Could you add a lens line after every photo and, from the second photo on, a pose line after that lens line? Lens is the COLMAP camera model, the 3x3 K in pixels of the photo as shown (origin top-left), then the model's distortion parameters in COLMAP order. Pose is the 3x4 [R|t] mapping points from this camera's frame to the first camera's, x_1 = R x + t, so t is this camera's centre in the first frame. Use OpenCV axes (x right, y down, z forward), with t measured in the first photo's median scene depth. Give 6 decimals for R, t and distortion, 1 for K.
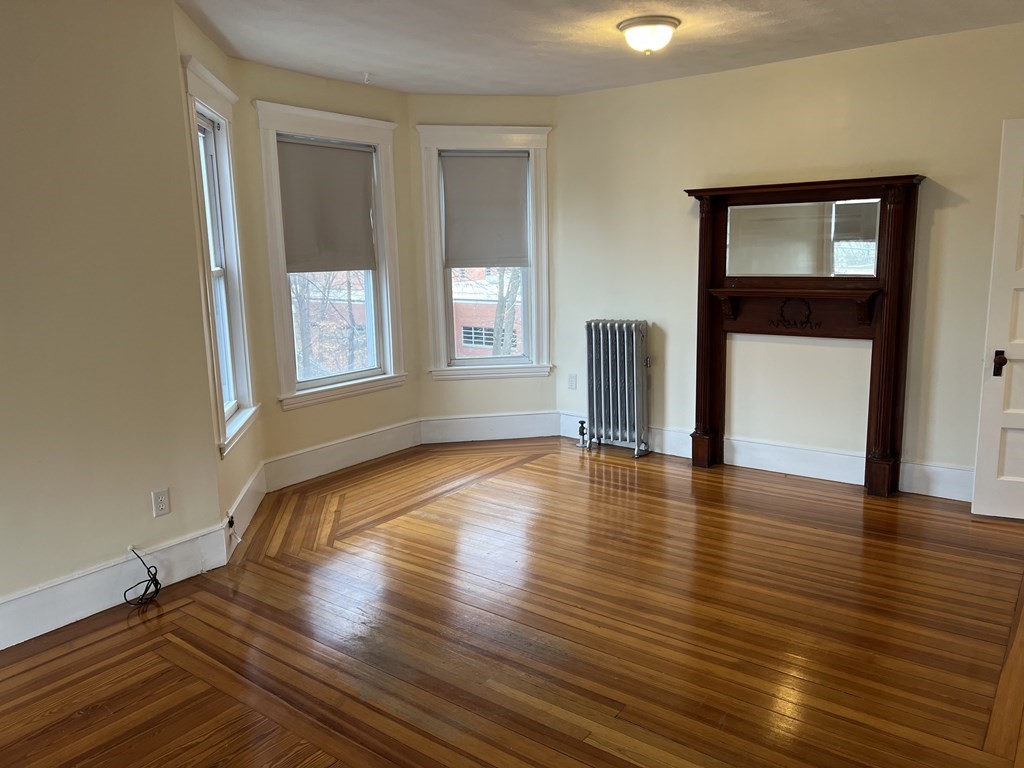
lens RADIAL K [[764.7, 0, 513.2], [0, 764.7, 382.8], [0, 0, 1]] dist [0.041814, -0.039406]
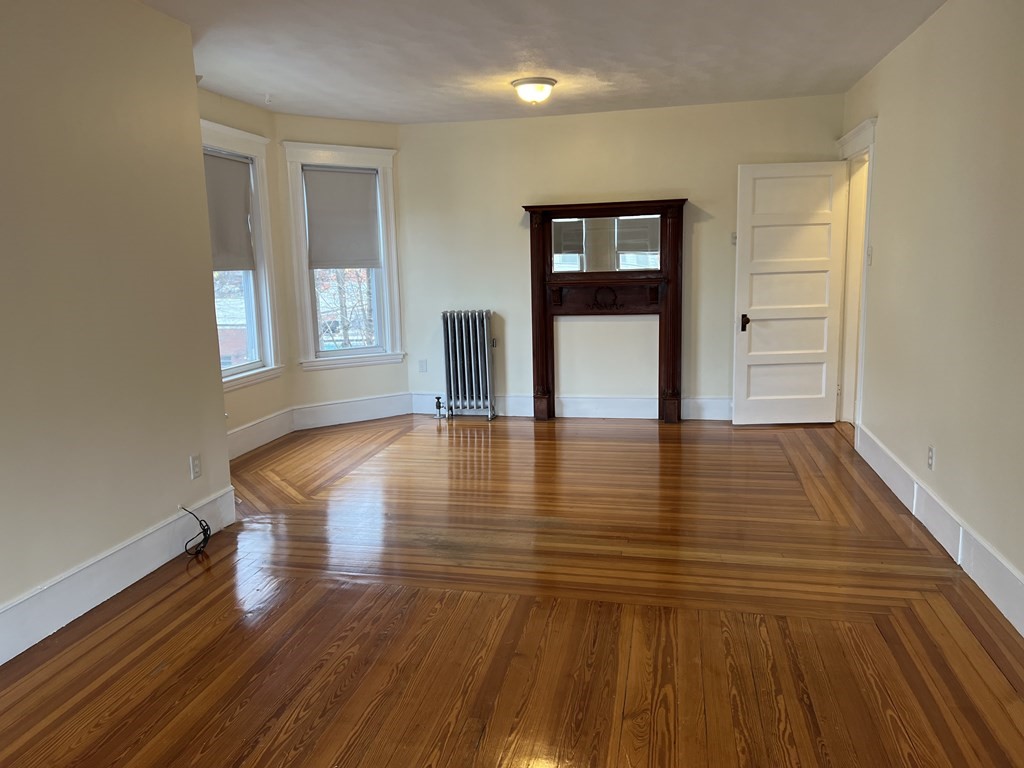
lens RADIAL K [[764.7, 0, 509.1], [0, 764.7, 387.4], [0, 0, 1]] dist [0.041814, -0.039406]
pose [[0.908348, -0.071664, 0.412030, -0.333970], [0.080346, 0.996760, -0.003763, 0.054591], [-0.410425, 0.036523, 0.911163, -0.149086]]
